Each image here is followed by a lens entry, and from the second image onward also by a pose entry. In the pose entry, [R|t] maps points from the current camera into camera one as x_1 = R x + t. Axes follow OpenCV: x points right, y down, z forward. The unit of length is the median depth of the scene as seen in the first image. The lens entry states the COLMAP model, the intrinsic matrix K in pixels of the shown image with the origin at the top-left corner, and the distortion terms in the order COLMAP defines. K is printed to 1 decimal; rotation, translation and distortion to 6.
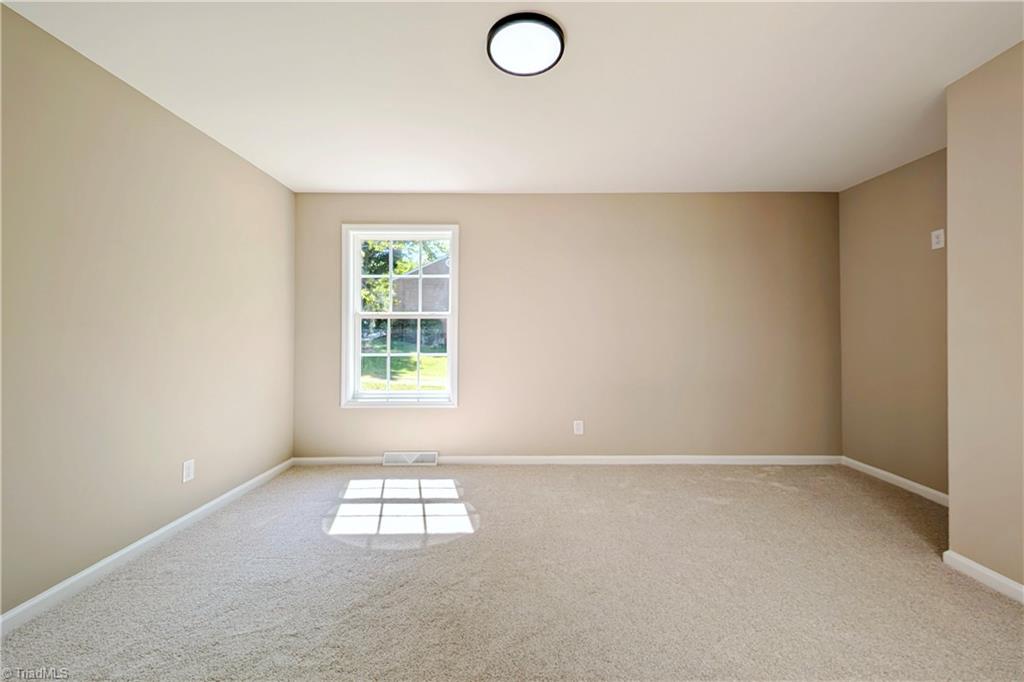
lens RADIAL K [[392.1, 0, 514.1], [0, 392.1, 335.0], [0, 0, 1]] dist [0.013803, -0.005873]
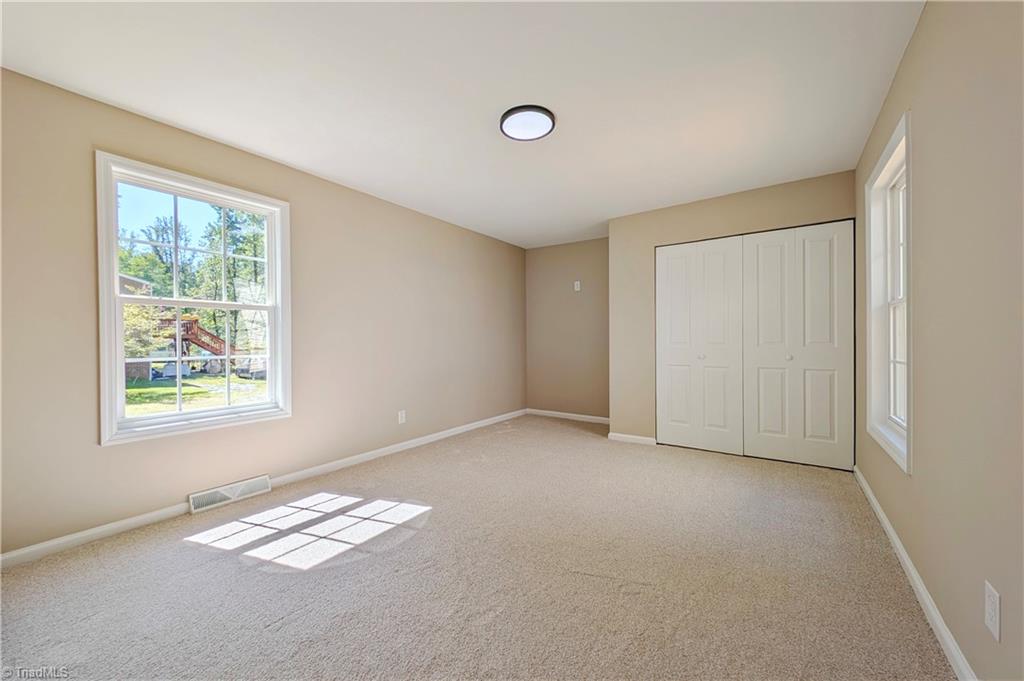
lens RADIAL K [[392.1, 0, 511.7], [0, 392.1, 339.0], [0, 0, 1]] dist [0.013803, -0.005873]
pose [[0.576300, -0.001452, 0.817237, -0.634739], [0.001346, 0.999999, 0.000828, 0.017405], [-0.817237, 0.000623, 0.576301, 0.125620]]
